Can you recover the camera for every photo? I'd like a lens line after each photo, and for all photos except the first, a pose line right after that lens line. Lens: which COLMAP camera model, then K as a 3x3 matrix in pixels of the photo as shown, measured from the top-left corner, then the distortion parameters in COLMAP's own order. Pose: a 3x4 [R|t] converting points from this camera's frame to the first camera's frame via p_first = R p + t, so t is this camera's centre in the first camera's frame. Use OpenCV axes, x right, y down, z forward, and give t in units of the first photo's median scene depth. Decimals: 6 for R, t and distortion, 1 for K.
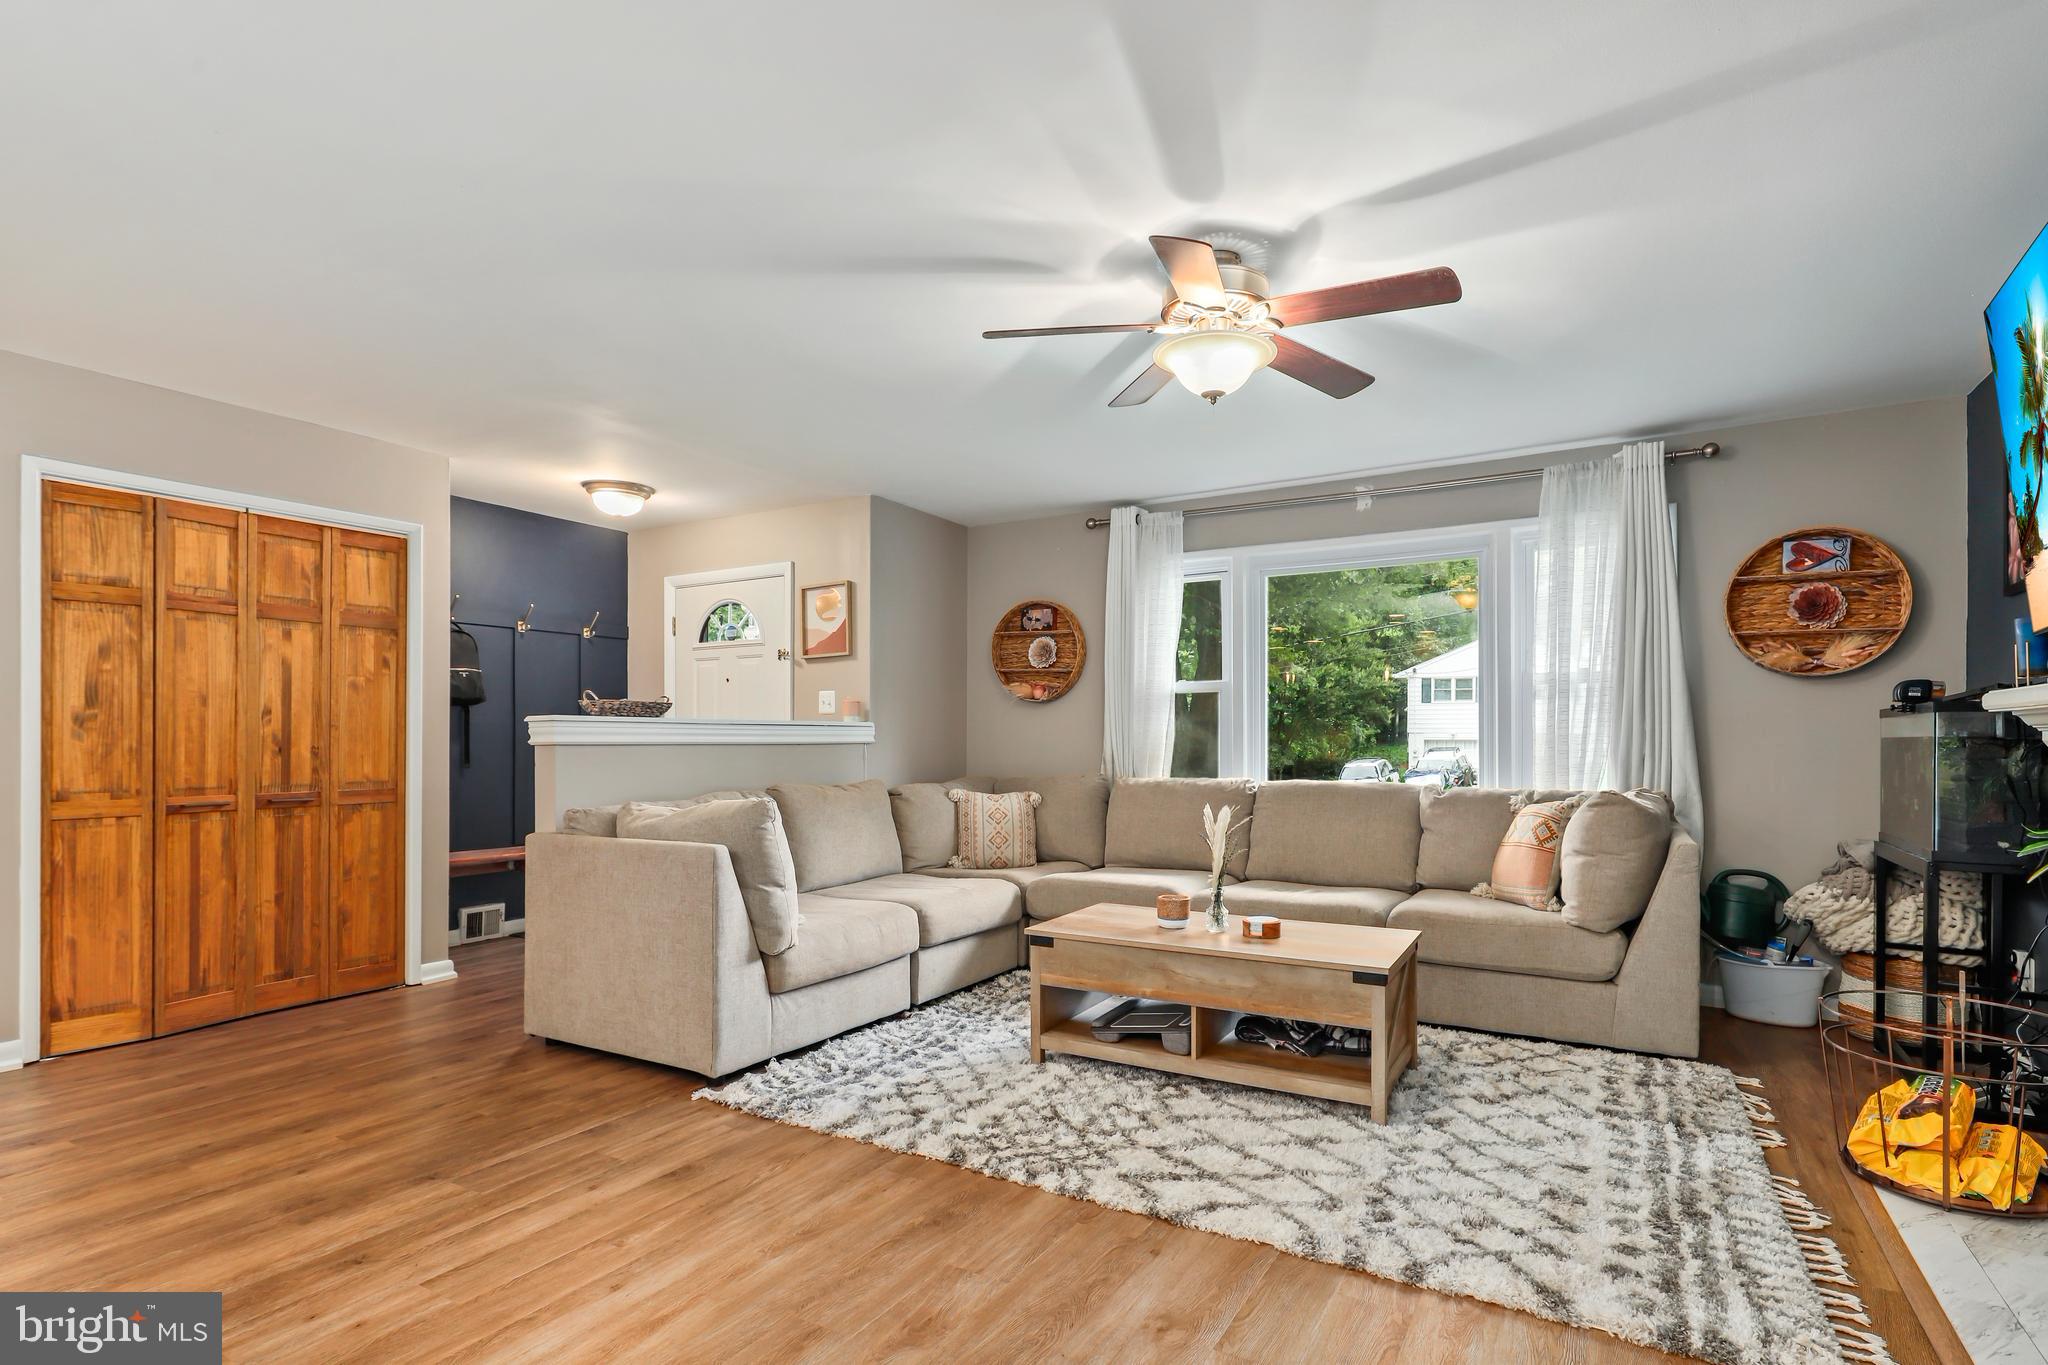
lens RADIAL K [[1044.4, 0, 1100.5], [0, 1044.4, 744.5], [0, 0, 1]] dist [-0.009305, 0.001324]
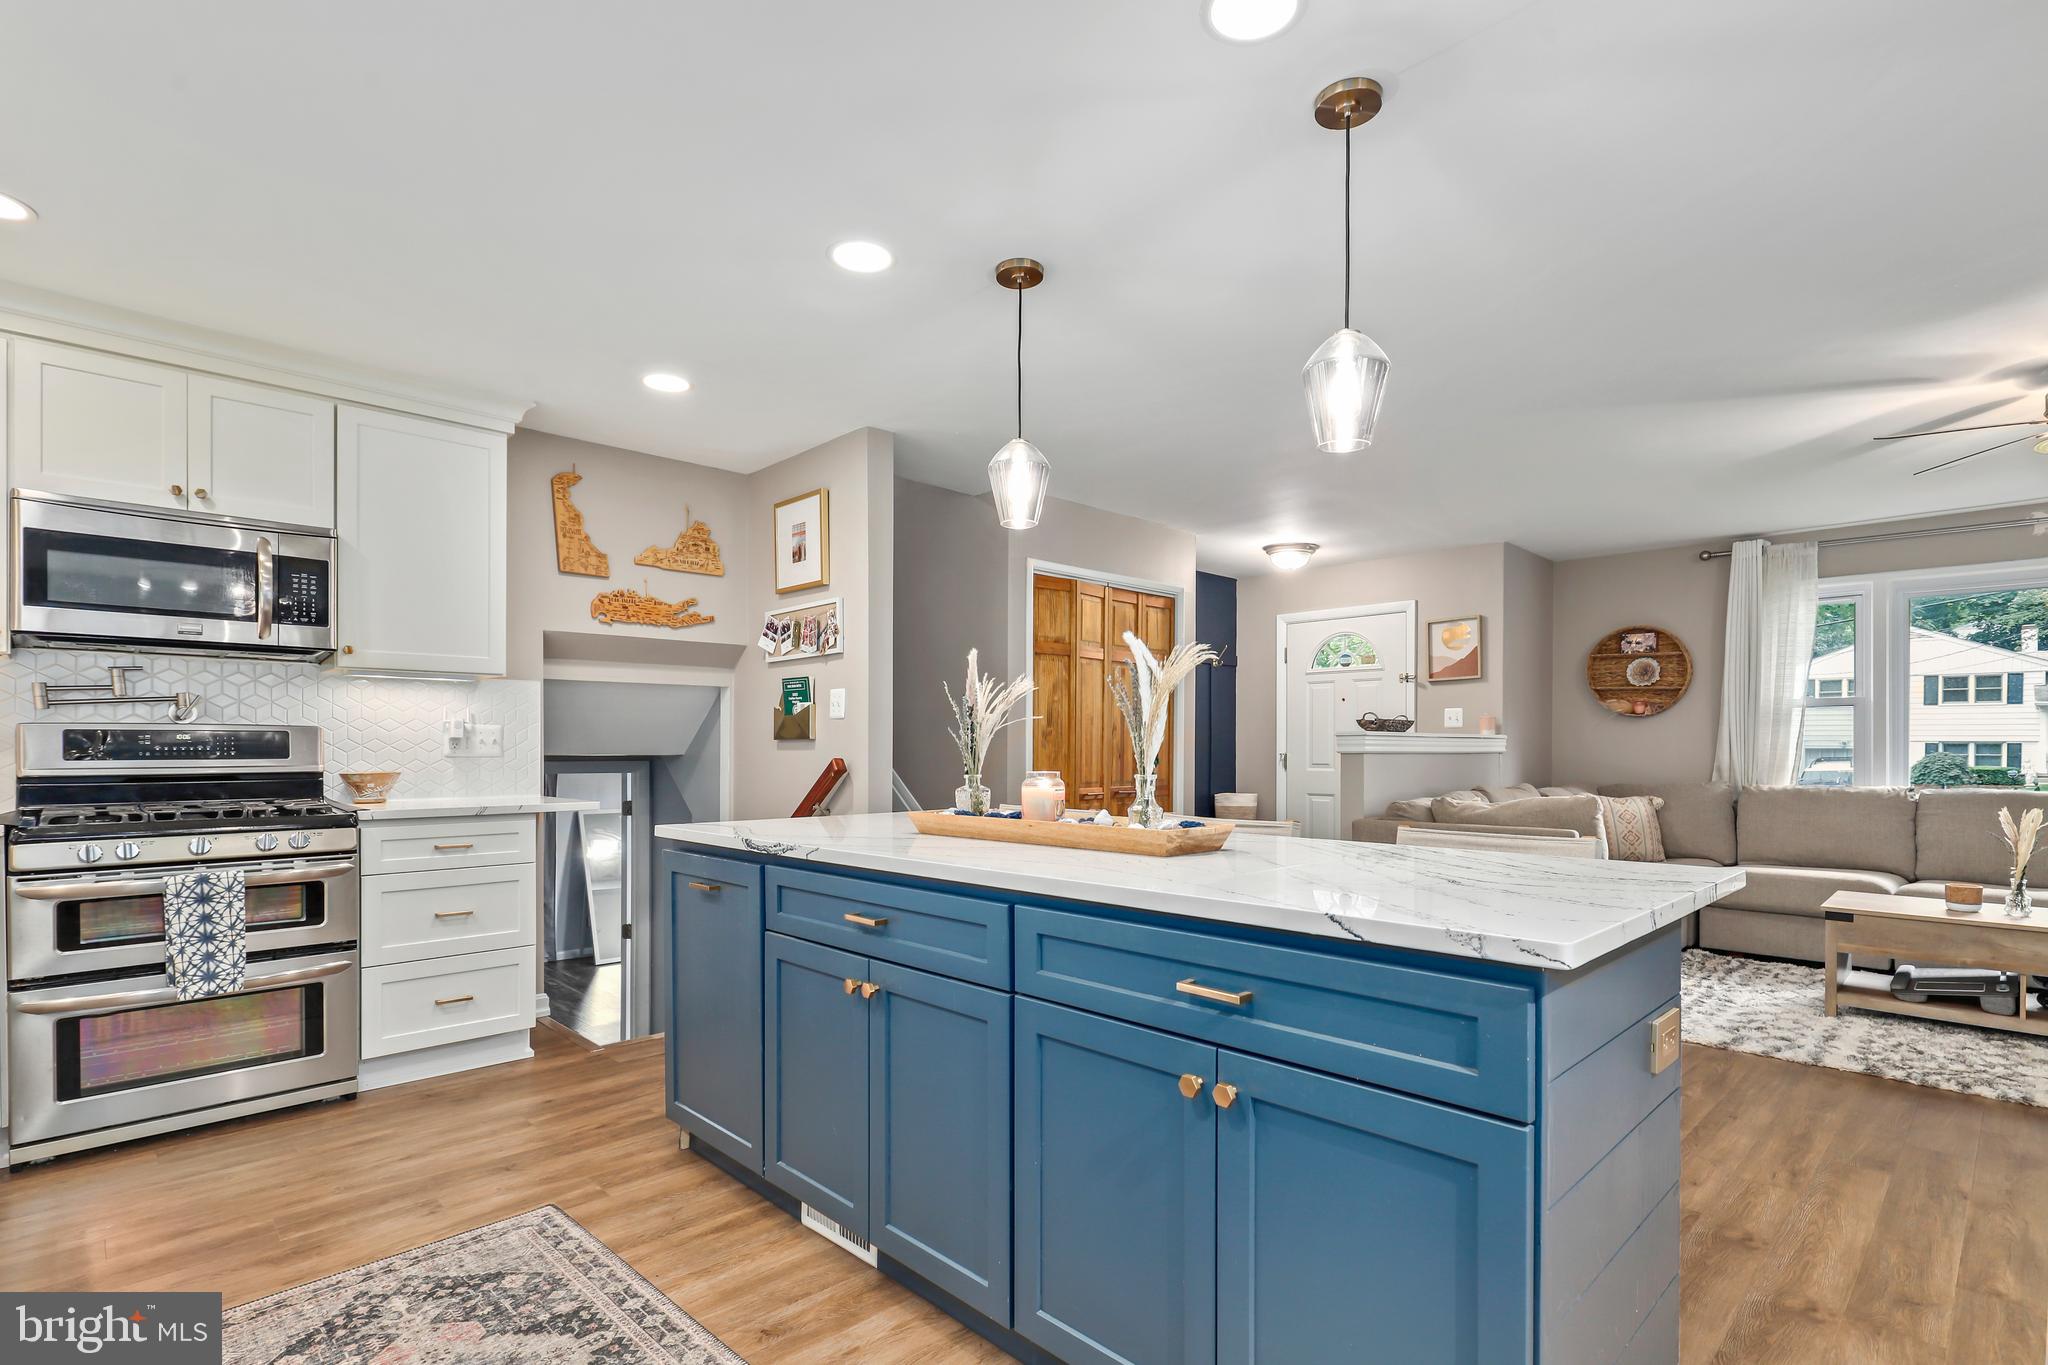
lens RADIAL K [[1044.4, 0, 985.2], [0, 1044.4, 763.8], [0, 0, 1]] dist [-0.009305, 0.001324]
pose [[0.953523, 0.008986, -0.301185, -0.504017], [-0.004960, 0.999888, 0.014128, -0.002616], [0.301278, -0.011978, 0.953461, -0.360574]]
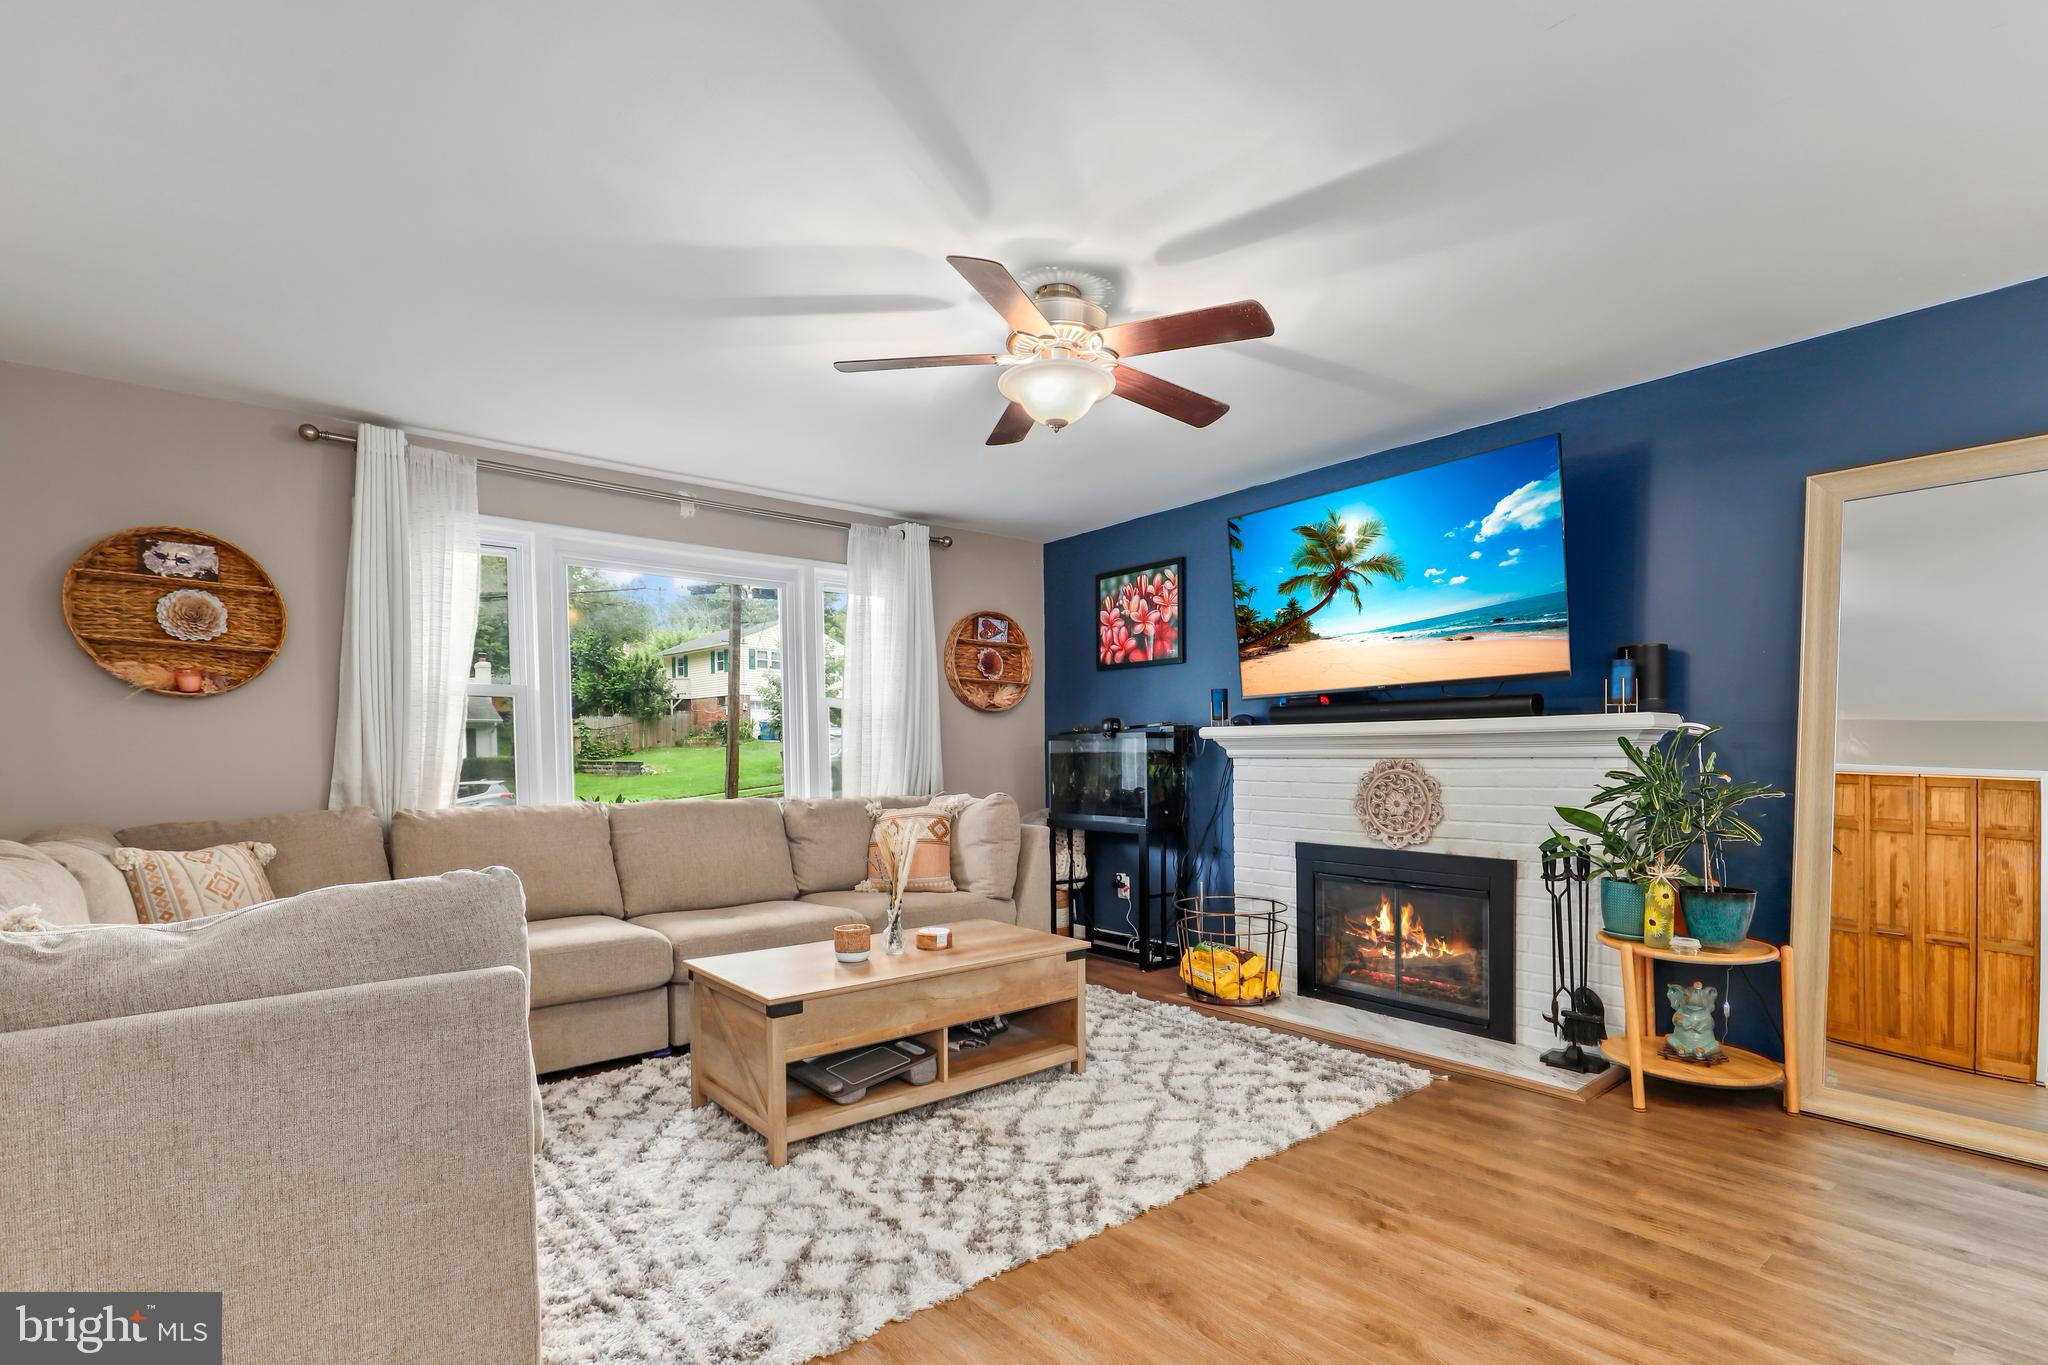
lens RADIAL K [[941.4, 0, 1026.8], [0, 941.4, 763.9], [0, 0, 1]] dist [0.004008, -0.002591]
pose [[0.356938, -0.011194, 0.934061, -0.511972], [0.009667, 0.999919, 0.008289, -0.001272], [-0.934078, 0.006071, 0.357017, 0.445640]]
